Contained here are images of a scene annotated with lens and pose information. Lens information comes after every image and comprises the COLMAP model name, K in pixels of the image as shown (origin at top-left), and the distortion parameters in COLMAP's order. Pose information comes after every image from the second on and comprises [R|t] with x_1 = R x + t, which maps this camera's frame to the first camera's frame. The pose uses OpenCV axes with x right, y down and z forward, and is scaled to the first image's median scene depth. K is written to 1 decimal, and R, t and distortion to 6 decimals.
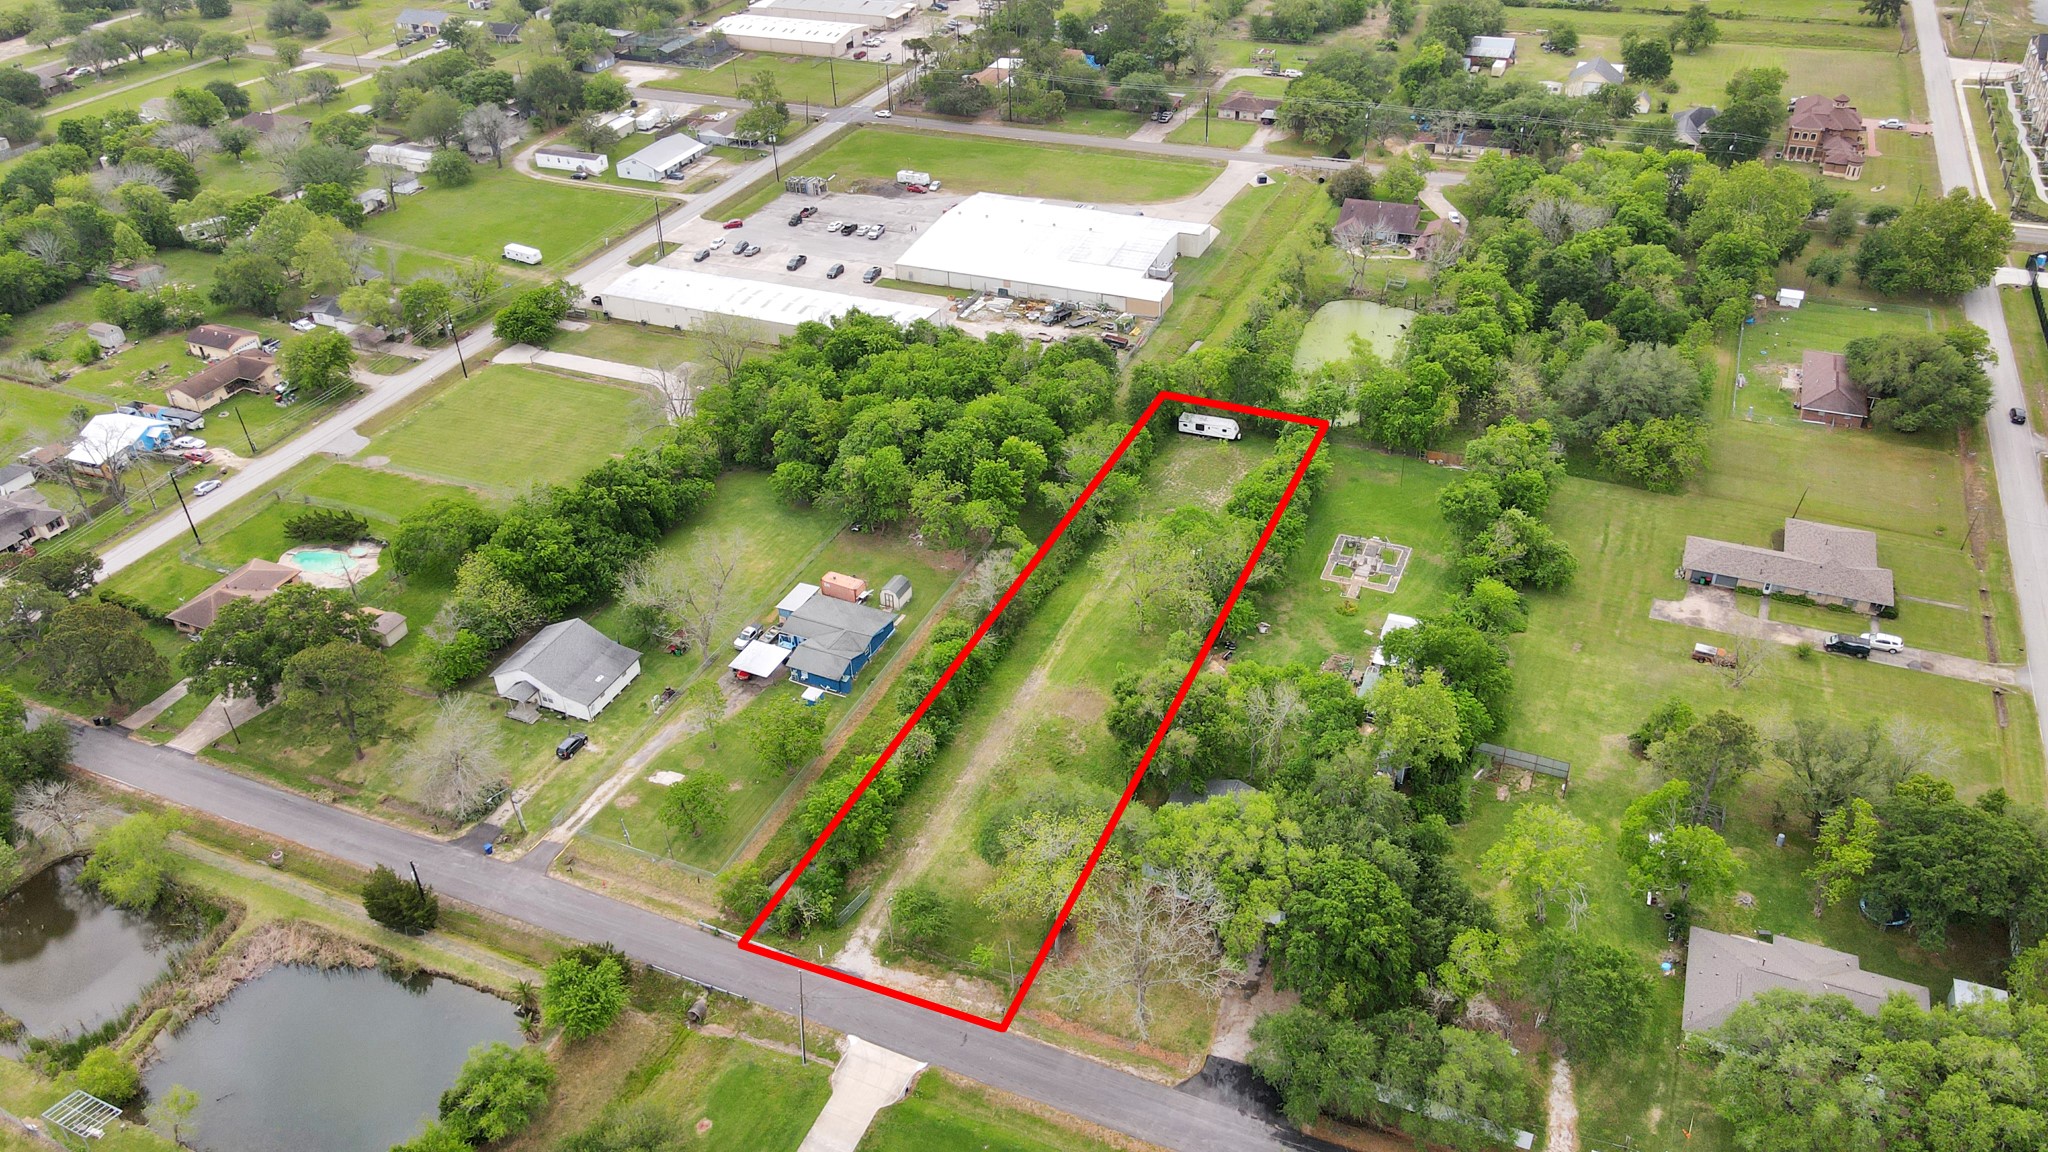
lens RADIAL K [[1510.4, 0, 1008.9], [0, 1510.4, 558.8], [0, 0, 1]] dist [0.001411, 0.033073]
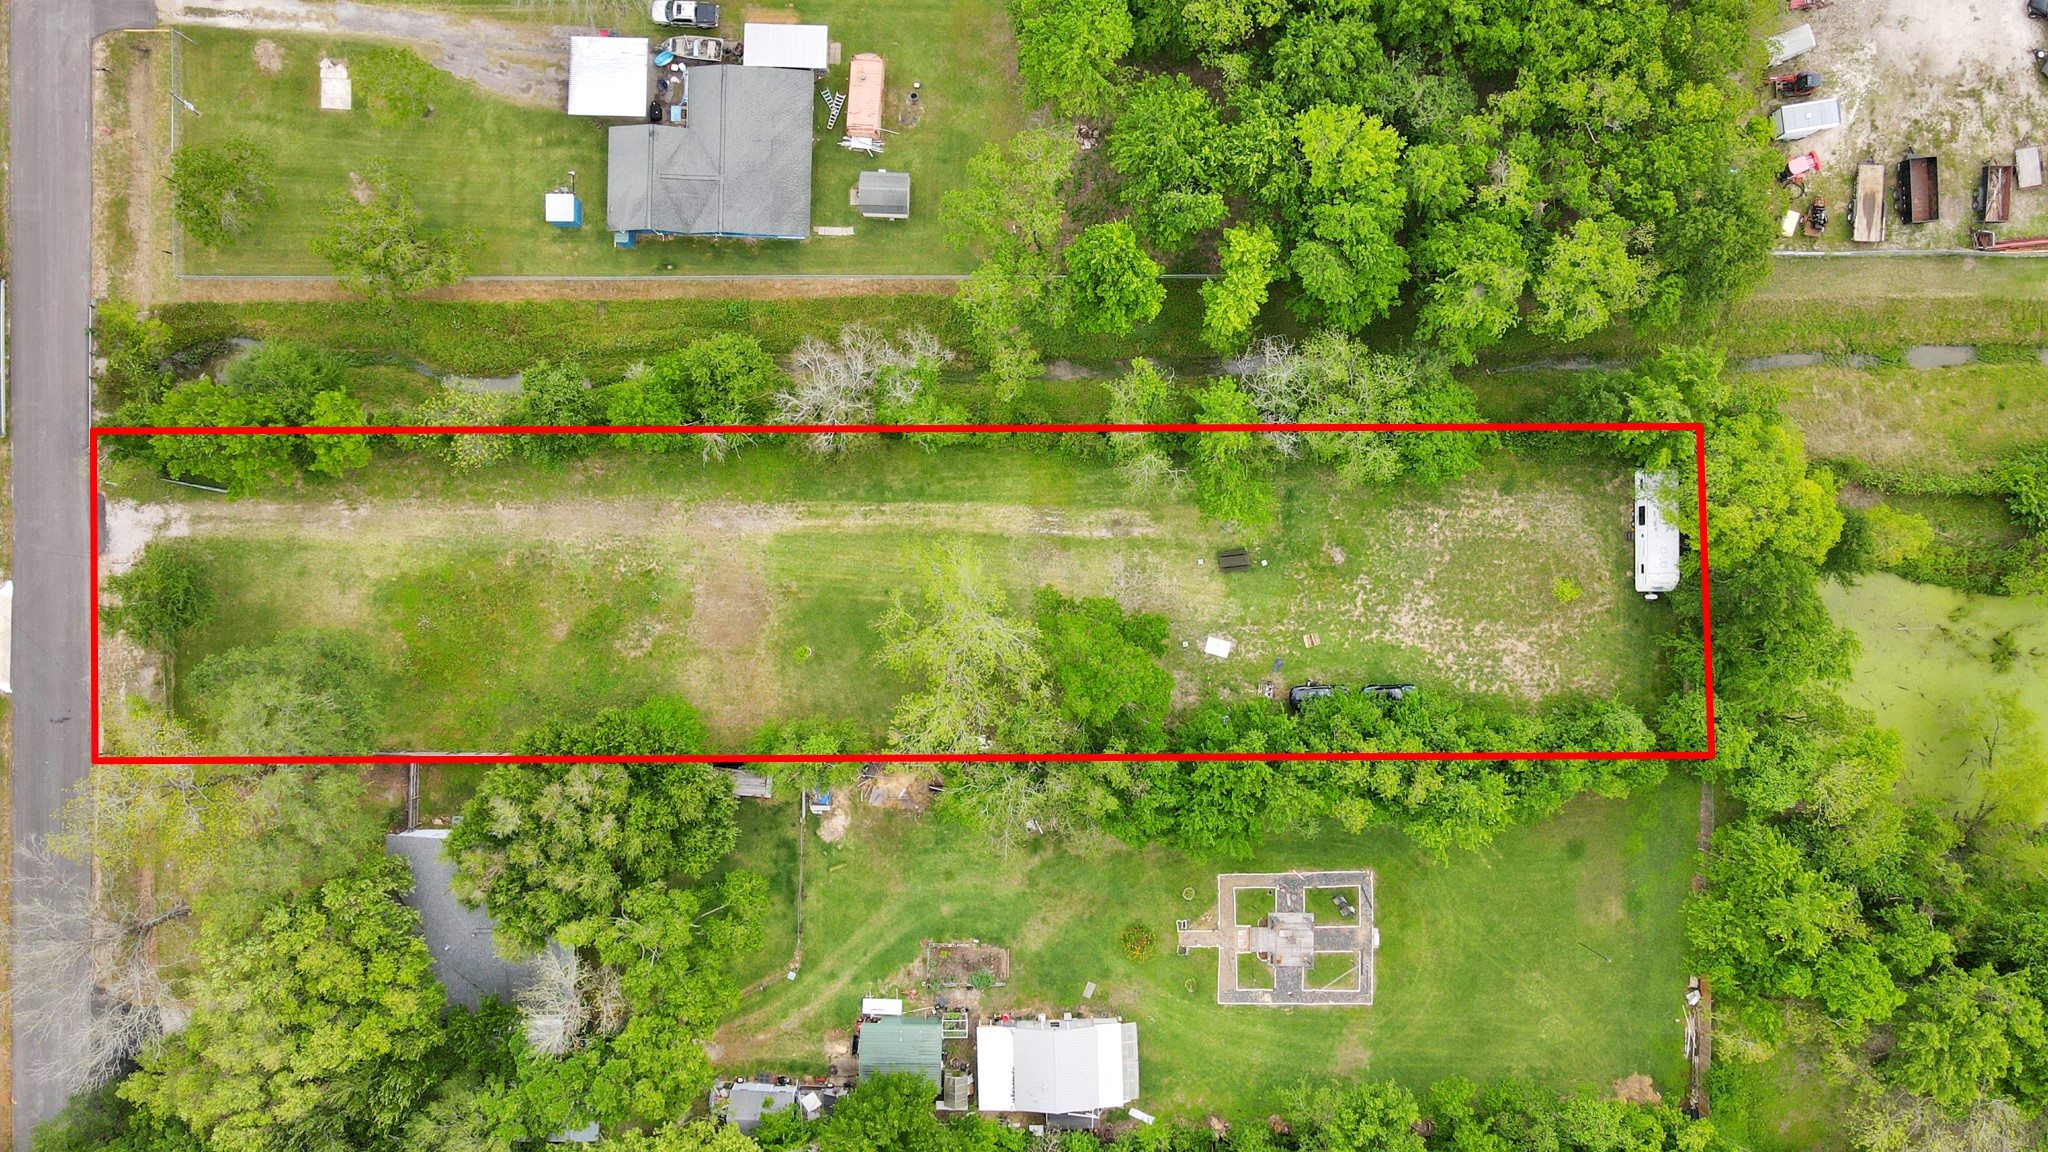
lens RADIAL K [[1499.9, 0, 1012.0], [0, 1499.9, 567.1], [0, 0, 1]] dist [0.014522, 0.014734]
pose [[0.405903, 0.913145, 0.037531, 0.048803], [-0.519698, 0.196842, 0.831365, -0.430317], [0.751769, -0.356958, 0.554458, 0.665903]]
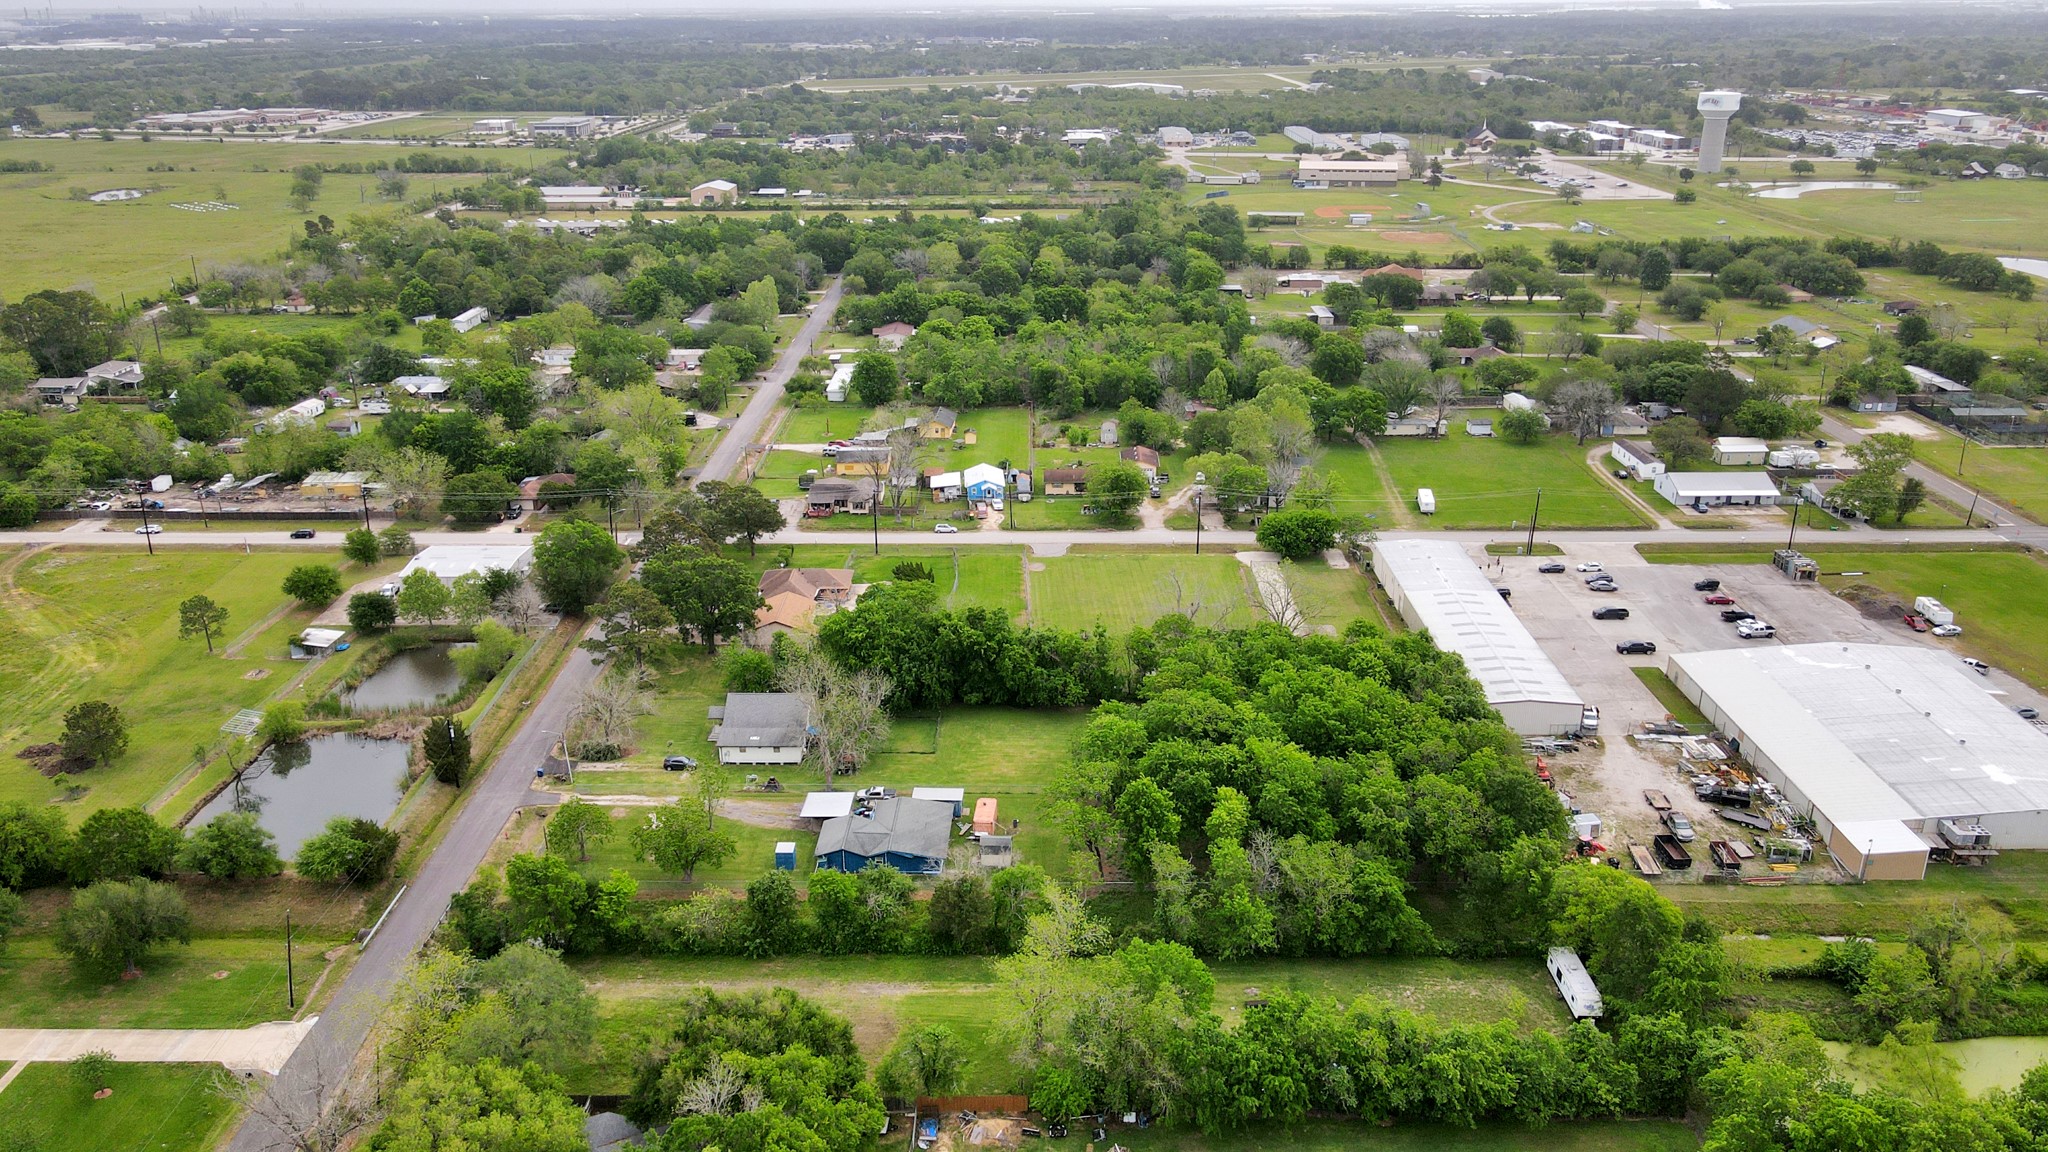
lens RADIAL K [[1509.9, 0, 1008.7], [0, 1509.9, 566.9], [0, 0, 1]] dist [-0.009140, 0.070397]
pose [[0.392877, 0.357232, -0.847368, 0.587823], [-0.515374, 0.848686, 0.118838, -0.216293], [0.761602, 0.390022, 0.517538, 0.489722]]
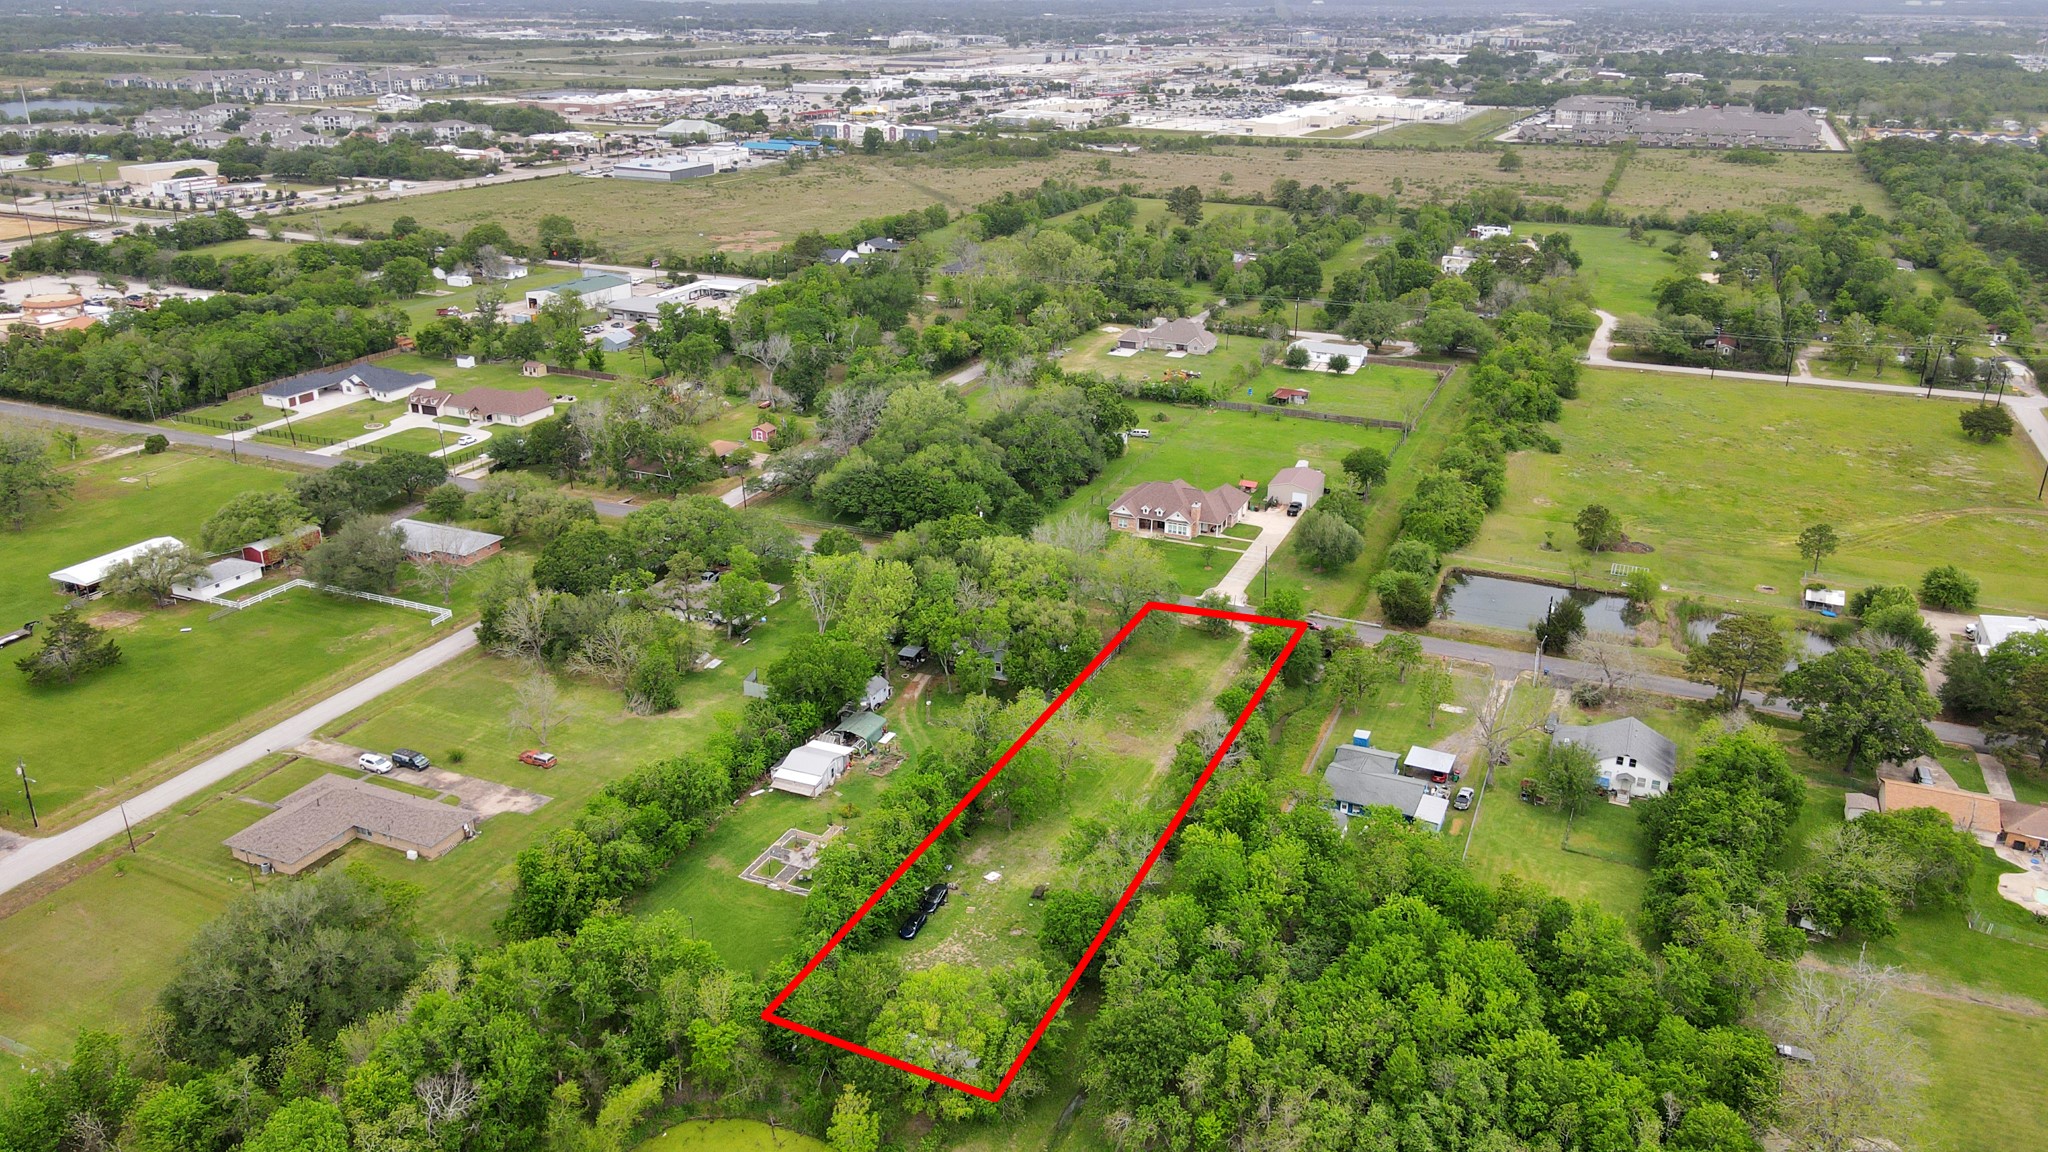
lens RADIAL K [[1510.4, 0, 1008.9], [0, 1510.4, 558.8], [0, 0, 1]] dist [0.001411, 0.033073]
pose [[-0.999485, 0.031379, 0.006652, 0.106287], [0.023526, 0.576152, 0.817004, -0.804355], [0.021805, 0.816740, -0.576593, 1.363967]]
